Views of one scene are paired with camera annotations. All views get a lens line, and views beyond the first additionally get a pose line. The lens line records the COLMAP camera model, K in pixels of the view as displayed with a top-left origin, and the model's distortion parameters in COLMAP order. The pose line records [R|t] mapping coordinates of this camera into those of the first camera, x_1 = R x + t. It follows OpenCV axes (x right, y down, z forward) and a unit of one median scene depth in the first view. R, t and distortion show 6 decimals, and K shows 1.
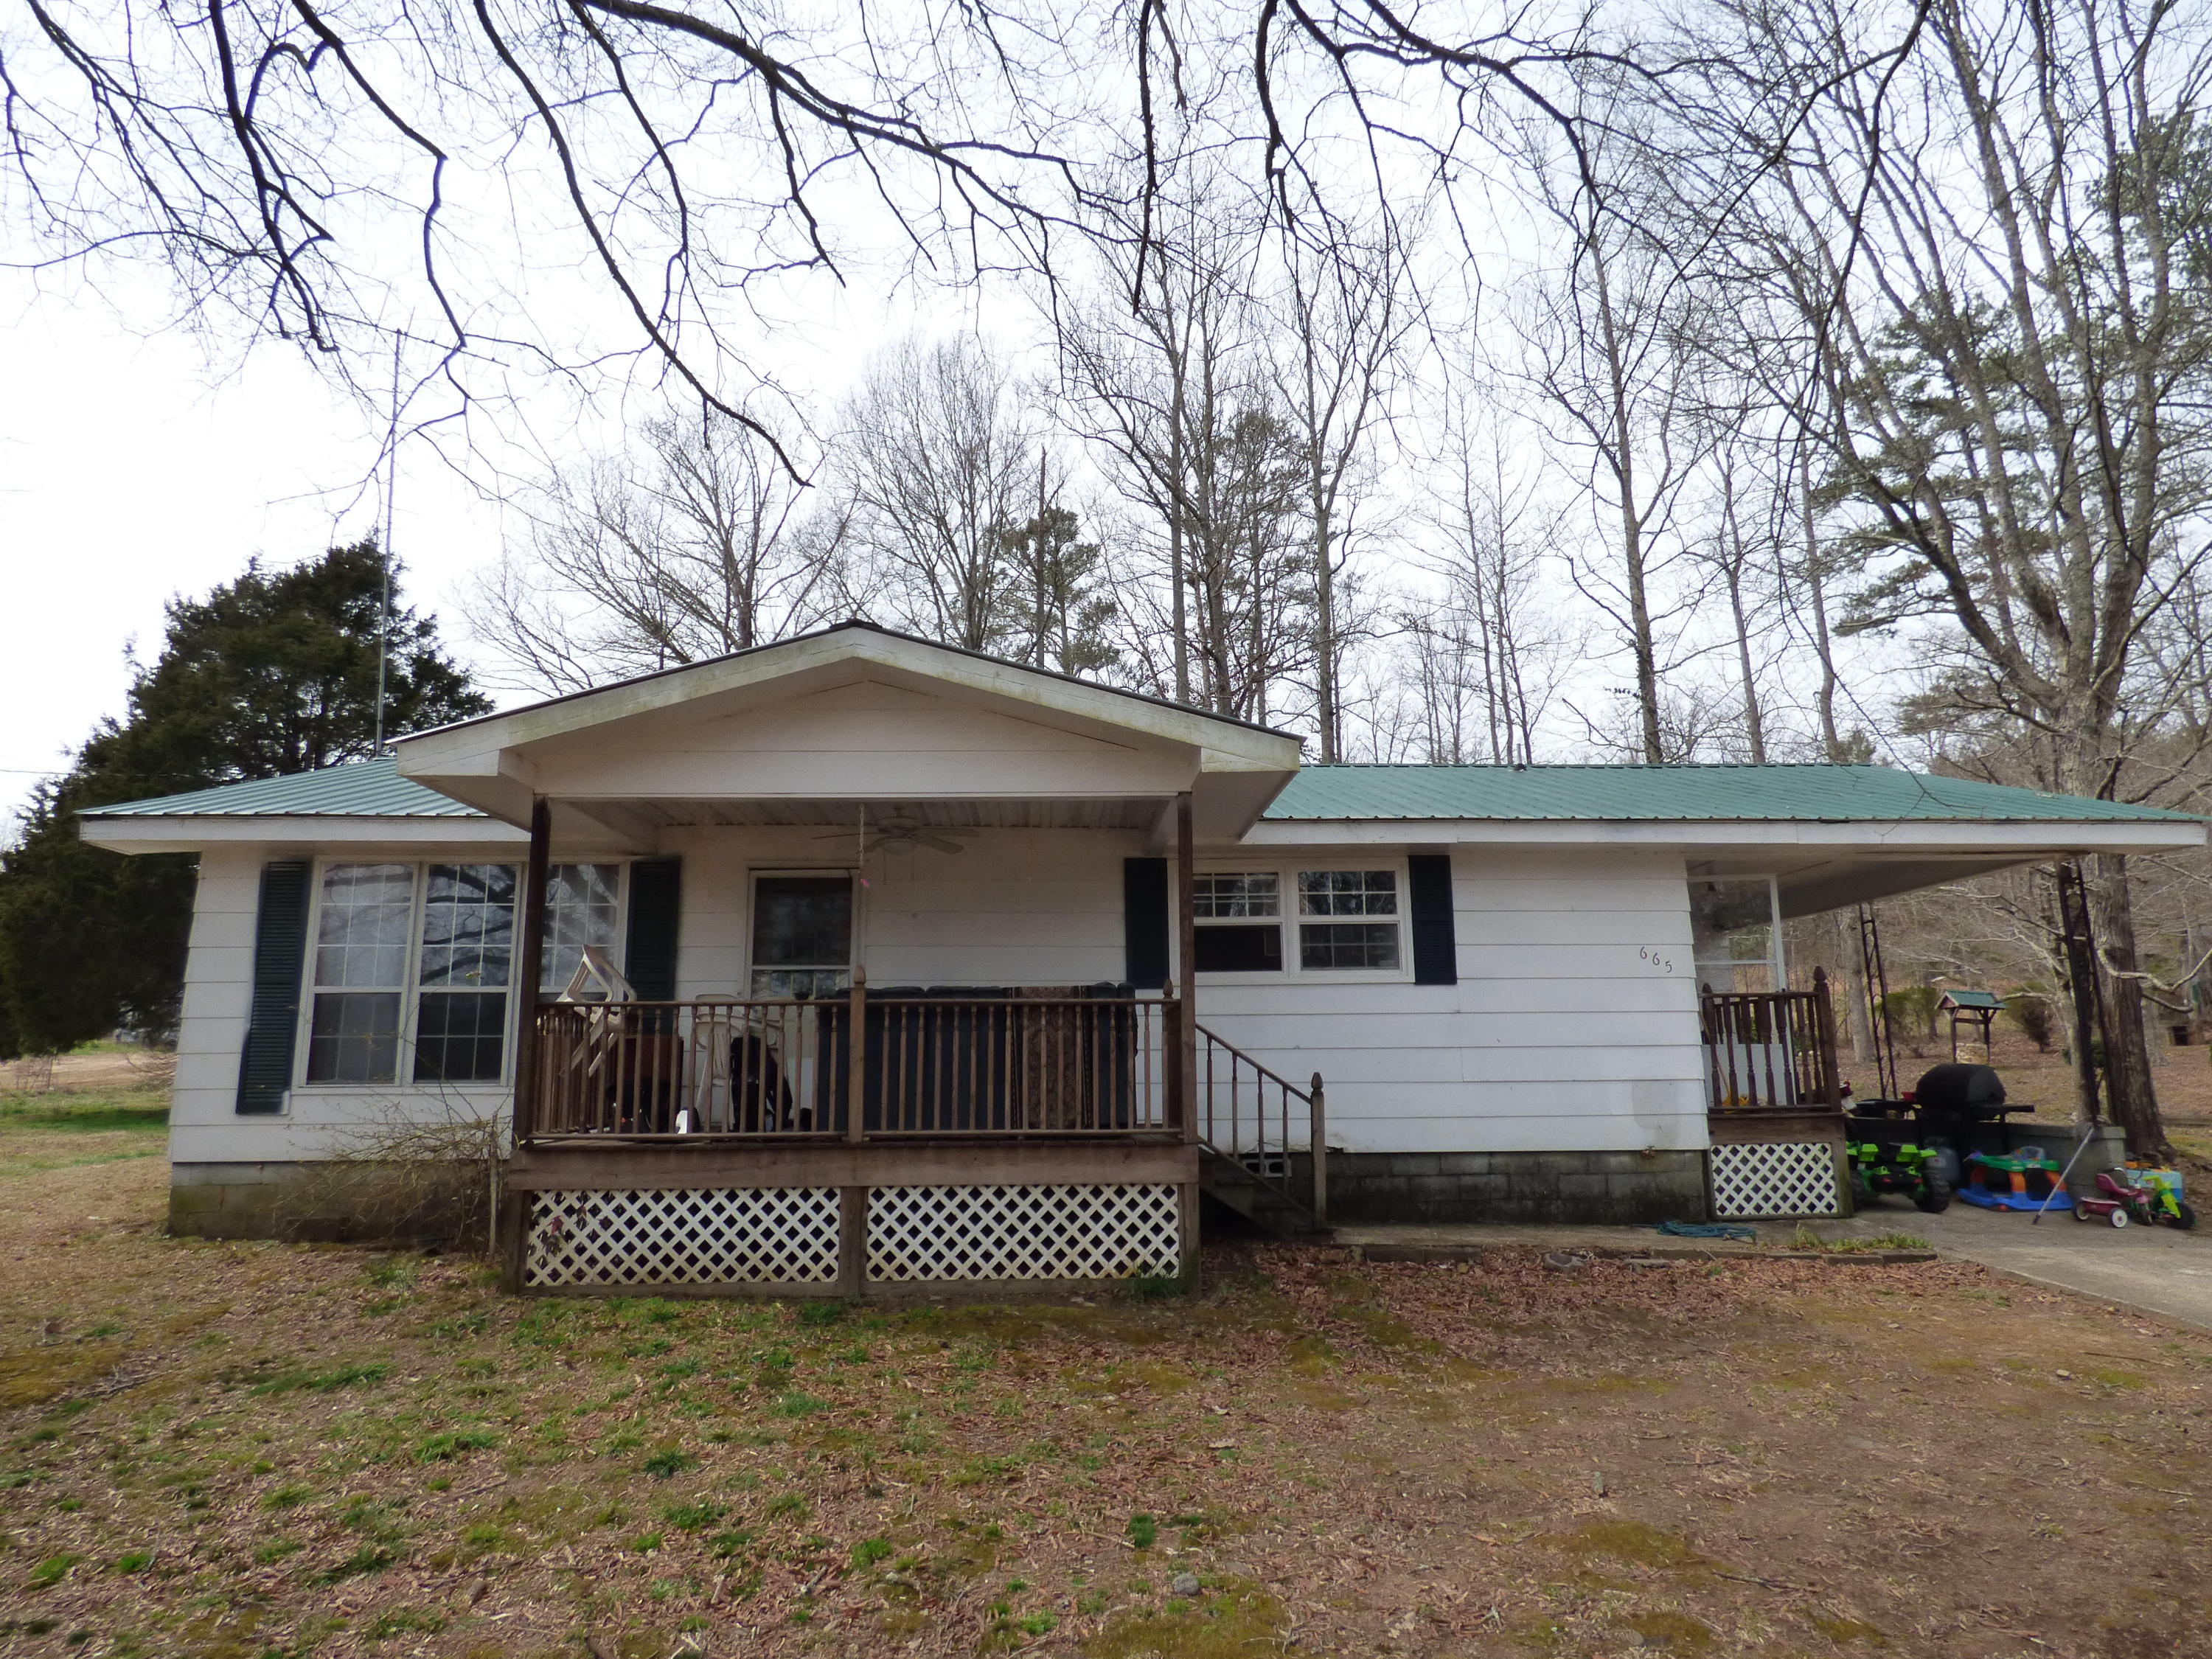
lens RADIAL K [[1336.6, 0, 1105.8], [0, 1336.6, 814.1], [0, 0, 1]] dist [-0.007465, -0.001213]
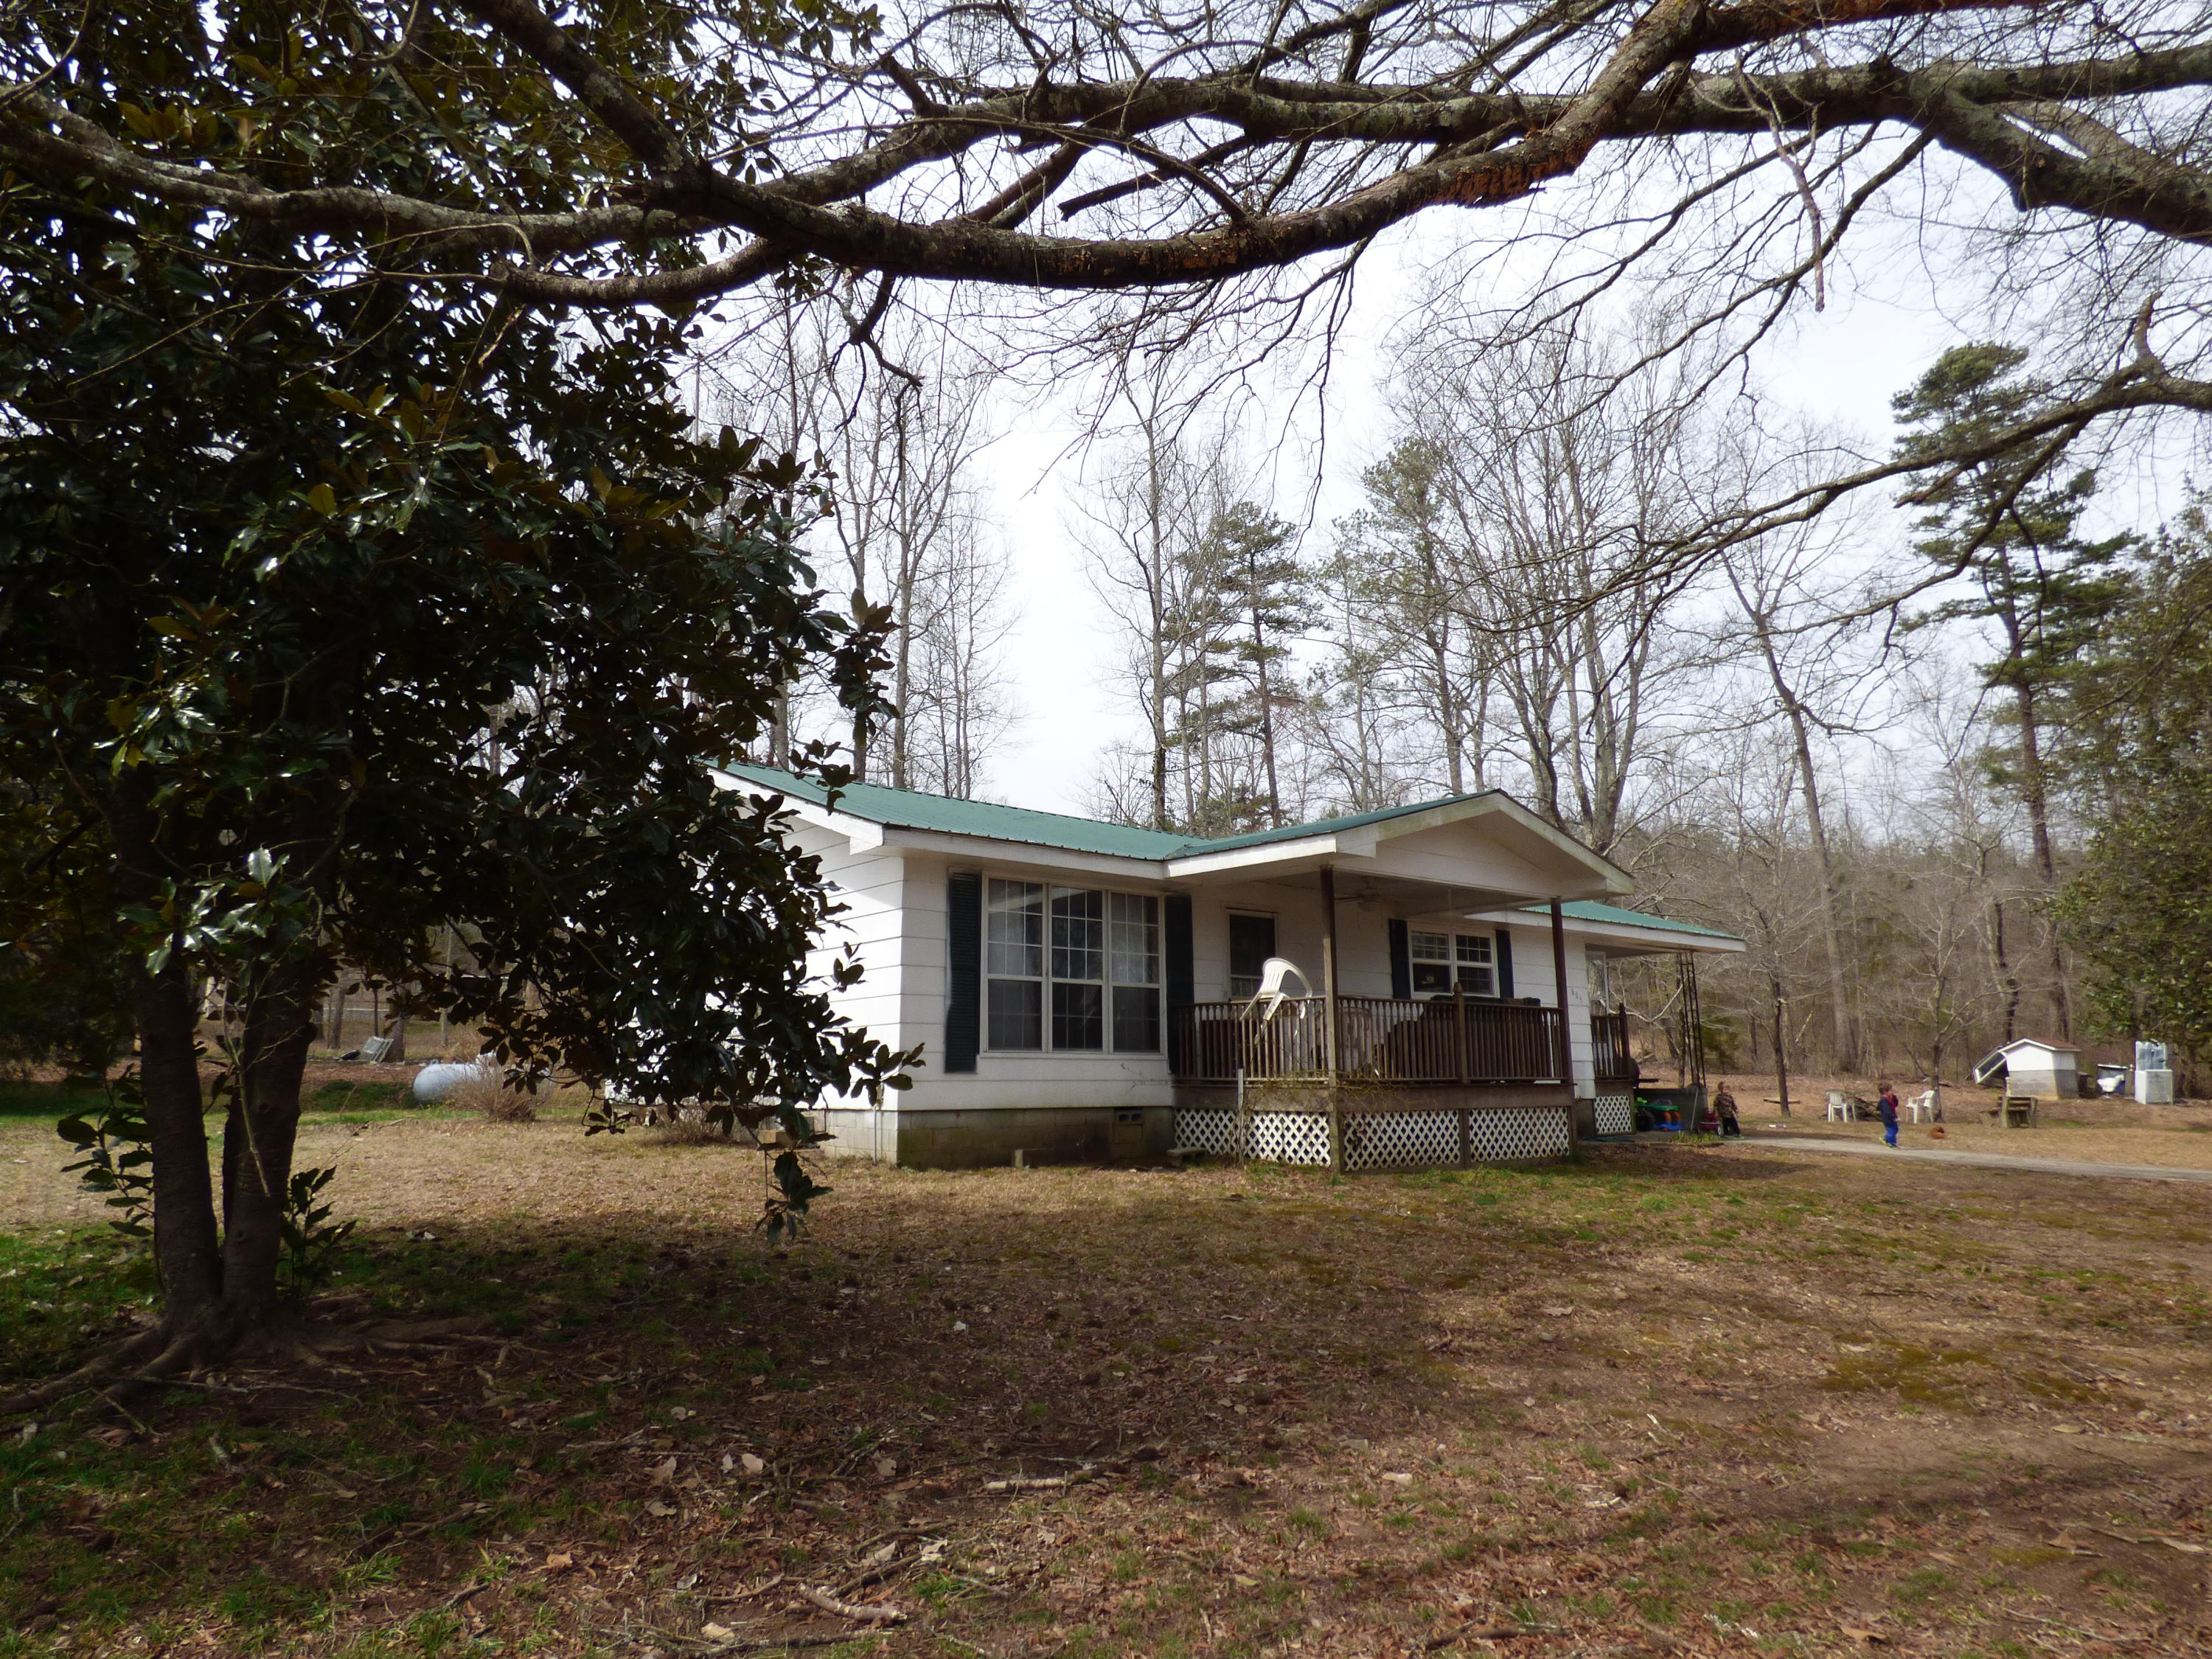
lens RADIAL K [[1336.6, 0, 1094.5], [0, 1336.6, 840.0], [0, 0, 1]] dist [-0.007465, -0.001213]
pose [[0.799328, 0.109459, 0.590841, -1.286864], [-0.114721, 0.992981, -0.028757, 0.026706], [-0.589842, -0.044795, 0.806275, -0.088511]]
